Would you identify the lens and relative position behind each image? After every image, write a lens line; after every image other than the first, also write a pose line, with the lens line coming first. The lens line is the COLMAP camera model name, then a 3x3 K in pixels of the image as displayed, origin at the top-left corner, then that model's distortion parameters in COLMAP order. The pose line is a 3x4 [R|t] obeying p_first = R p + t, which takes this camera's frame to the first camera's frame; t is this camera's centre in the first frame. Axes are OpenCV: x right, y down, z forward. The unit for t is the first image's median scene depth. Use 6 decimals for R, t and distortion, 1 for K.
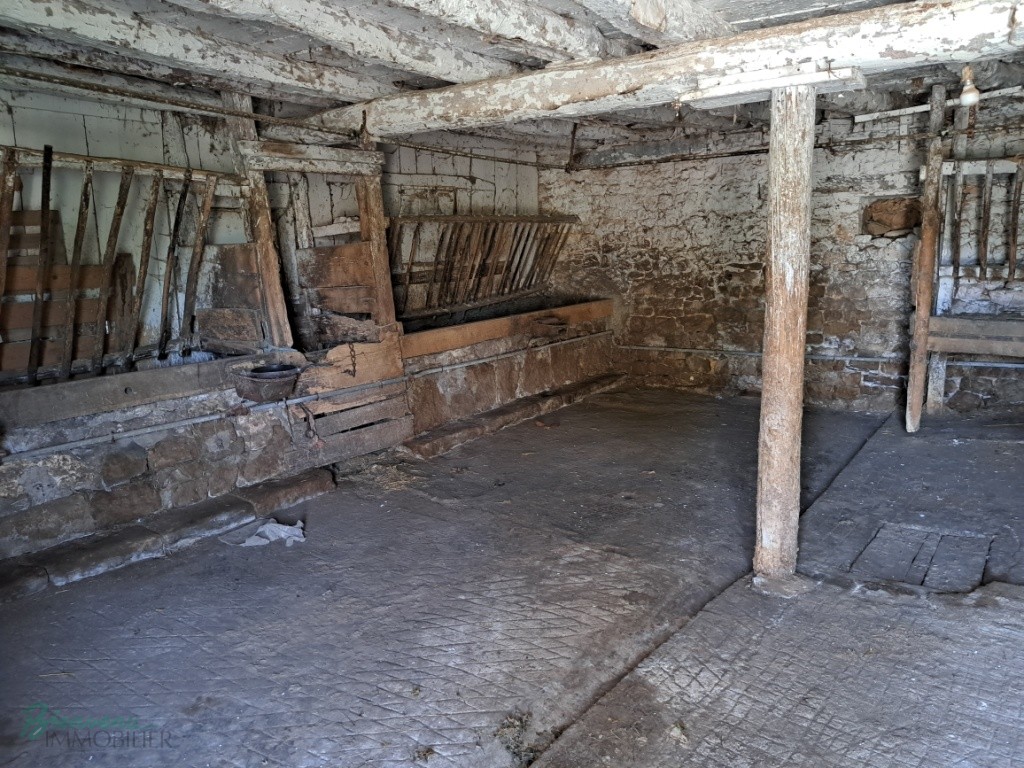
lens RADIAL K [[744.5, 0, 512.0], [0, 744.5, 384.0], [0, 0, 1]] dist [0.071604, -0.074618]
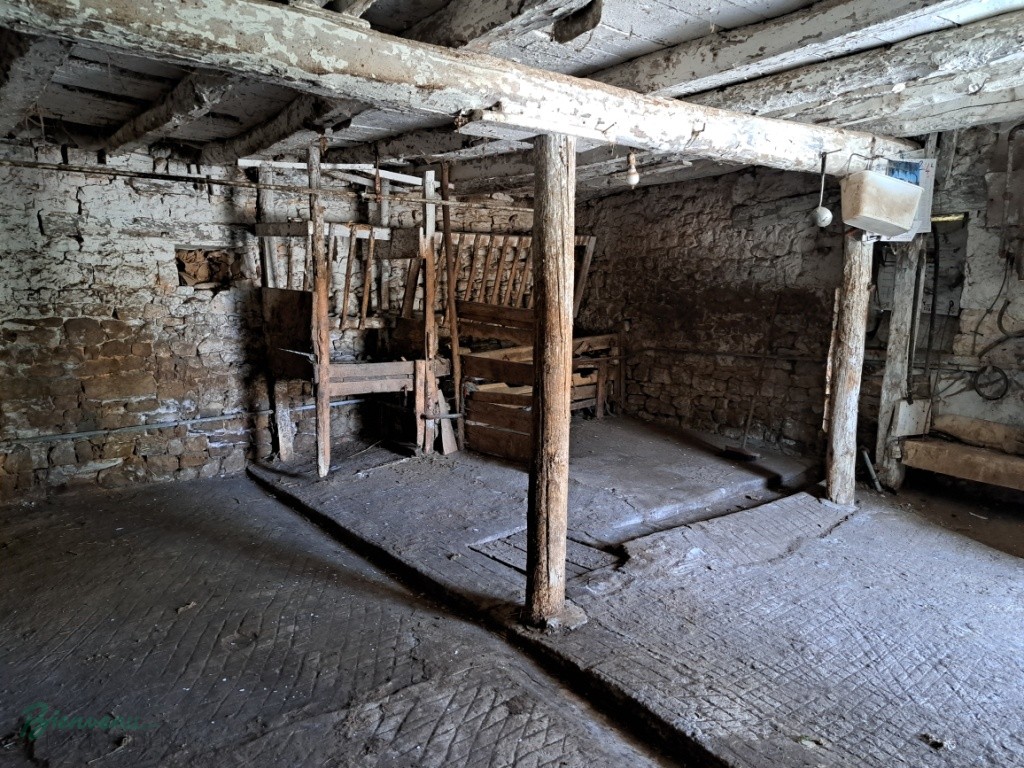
lens RADIAL K [[744.5, 0, 512.0], [0, 744.5, 384.0], [0, 0, 1]] dist [0.071604, -0.074618]
pose [[0.263808, -0.091974, 0.960180, -0.318618], [0.174761, 0.983527, 0.046195, -0.053580], [-0.948612, 0.155616, 0.275535, 0.389707]]
